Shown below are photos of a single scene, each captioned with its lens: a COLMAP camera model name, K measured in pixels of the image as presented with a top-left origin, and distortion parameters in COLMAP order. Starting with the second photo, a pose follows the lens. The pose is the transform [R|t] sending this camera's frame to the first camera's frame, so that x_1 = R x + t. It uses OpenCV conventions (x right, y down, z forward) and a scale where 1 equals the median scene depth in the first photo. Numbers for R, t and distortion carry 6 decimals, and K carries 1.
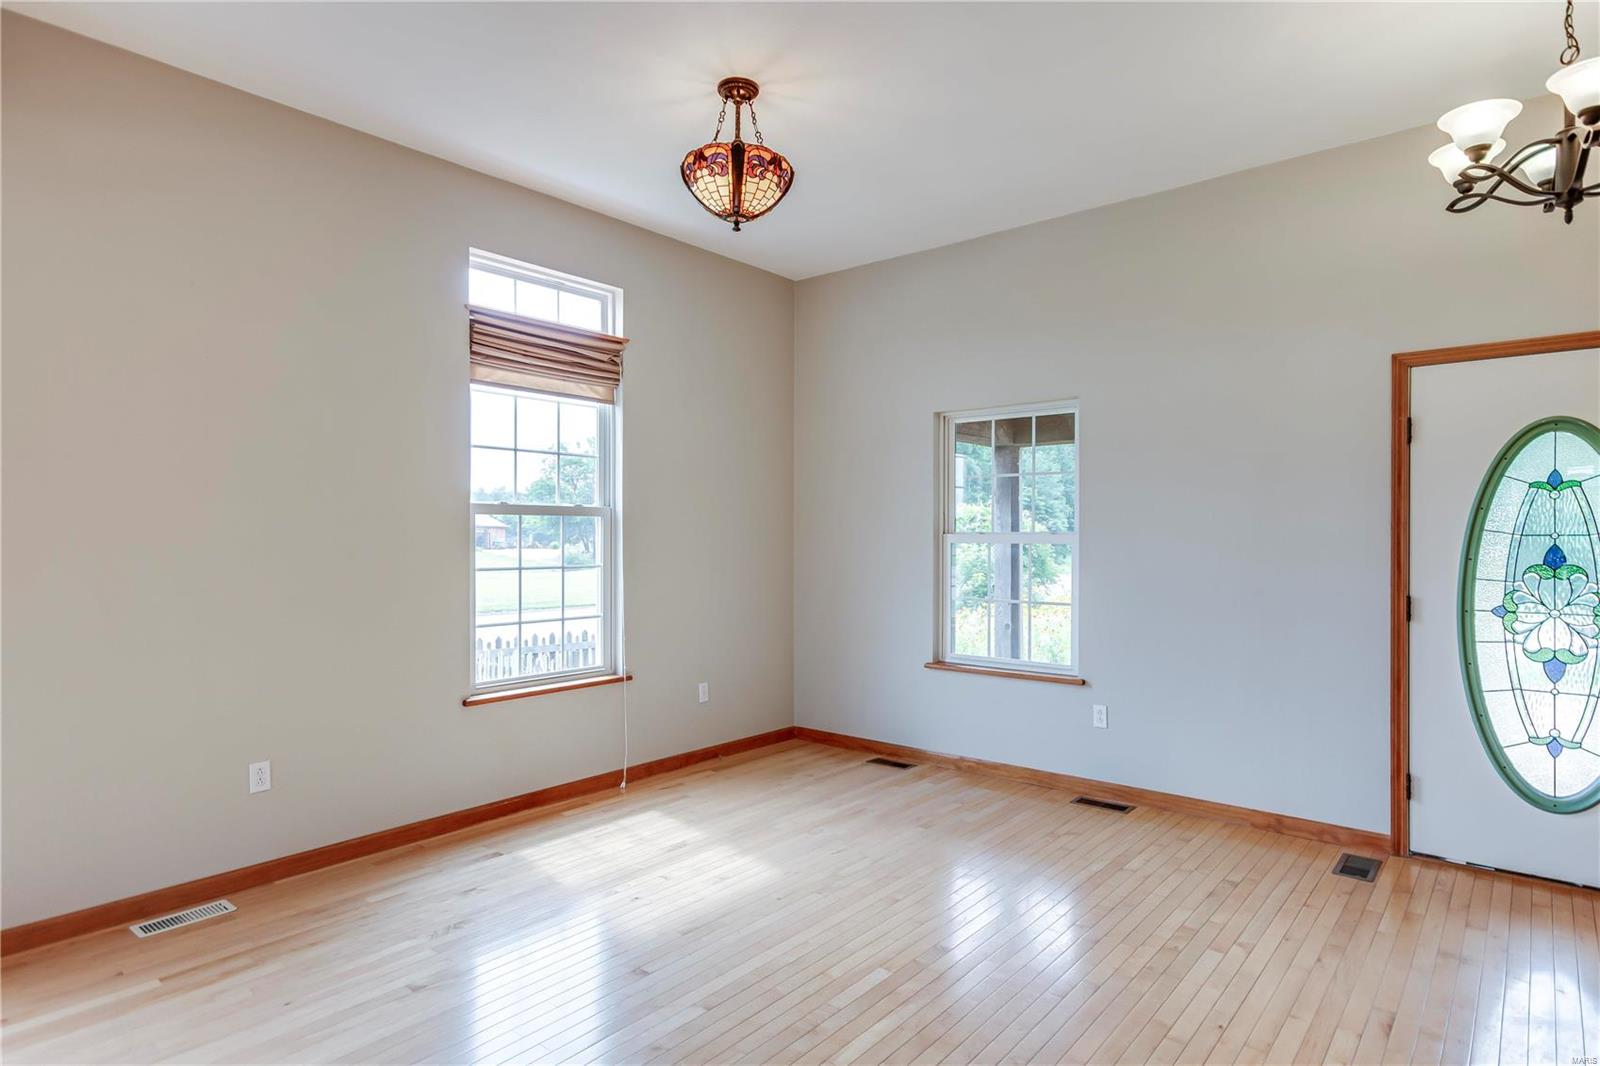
lens RADIAL K [[877.4, 0, 800.3], [0, 877.4, 549.5], [0, 0, 1]] dist [0.005220, 0.001222]
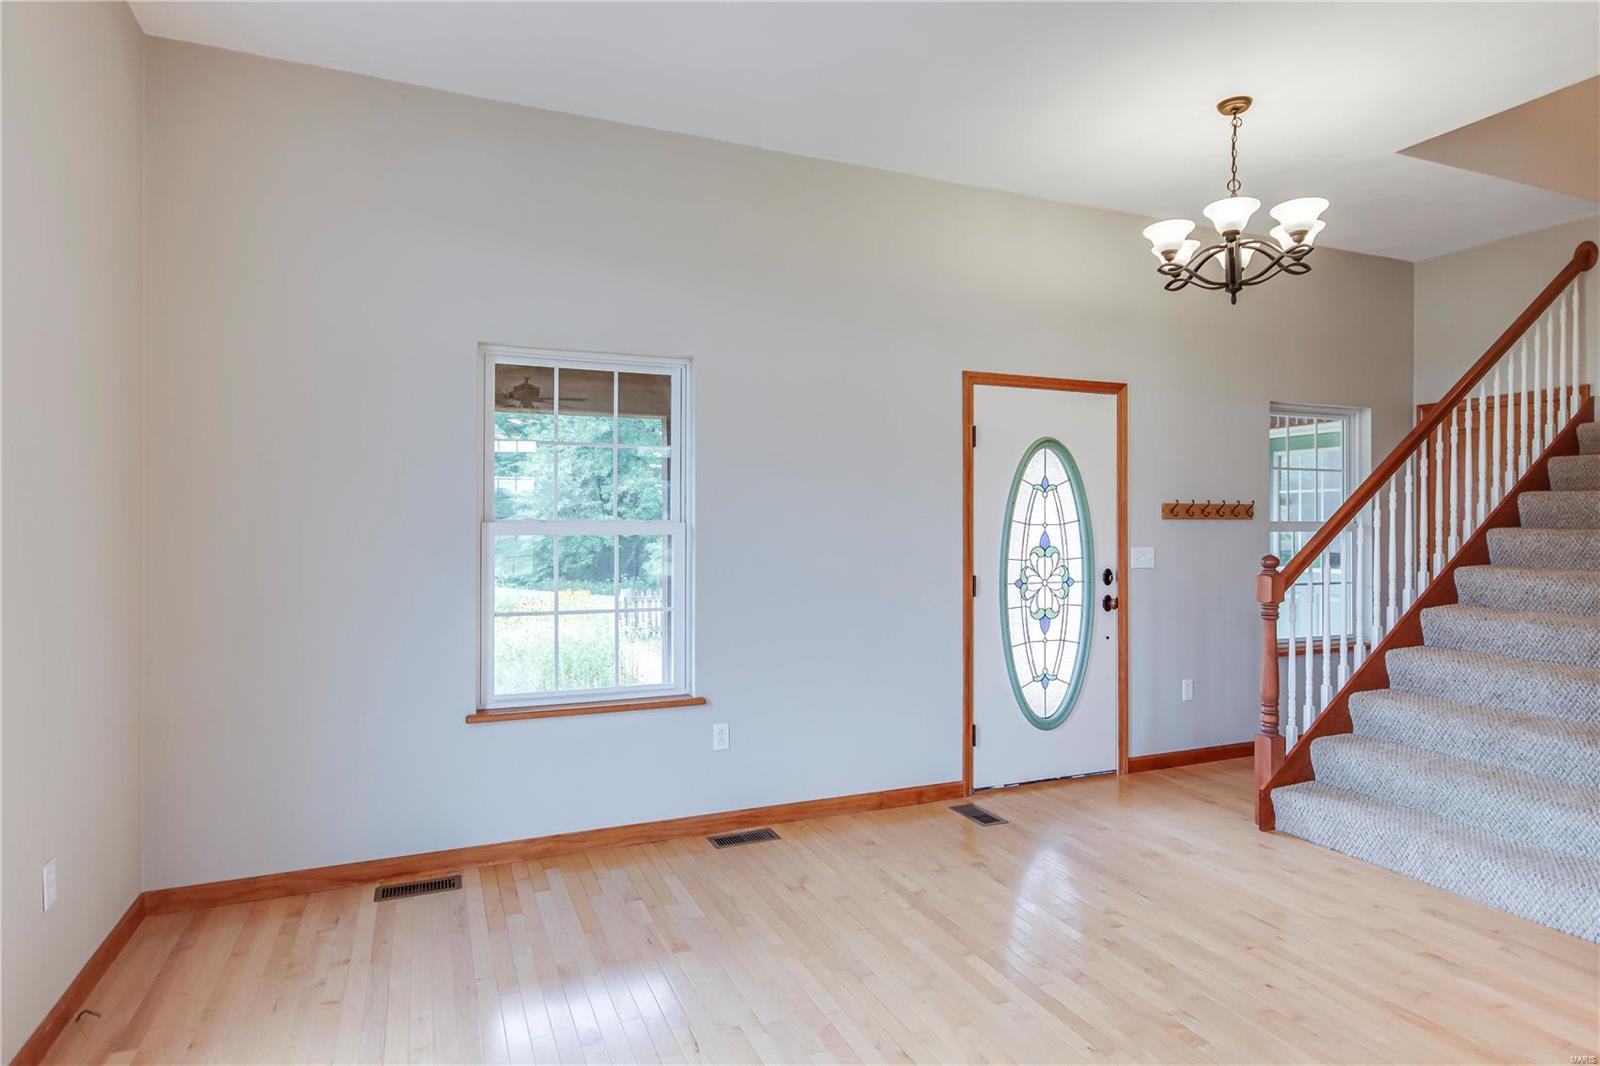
lens RADIAL K [[877.4, 0, 798.1], [0, 877.4, 536.1], [0, 0, 1]] dist [0.005220, 0.001222]
pose [[0.454011, -0.010971, 0.890929, -0.450202], [0.016390, 0.999858, 0.003960, -0.008738], [-0.890845, 0.012805, 0.454126, 0.634309]]
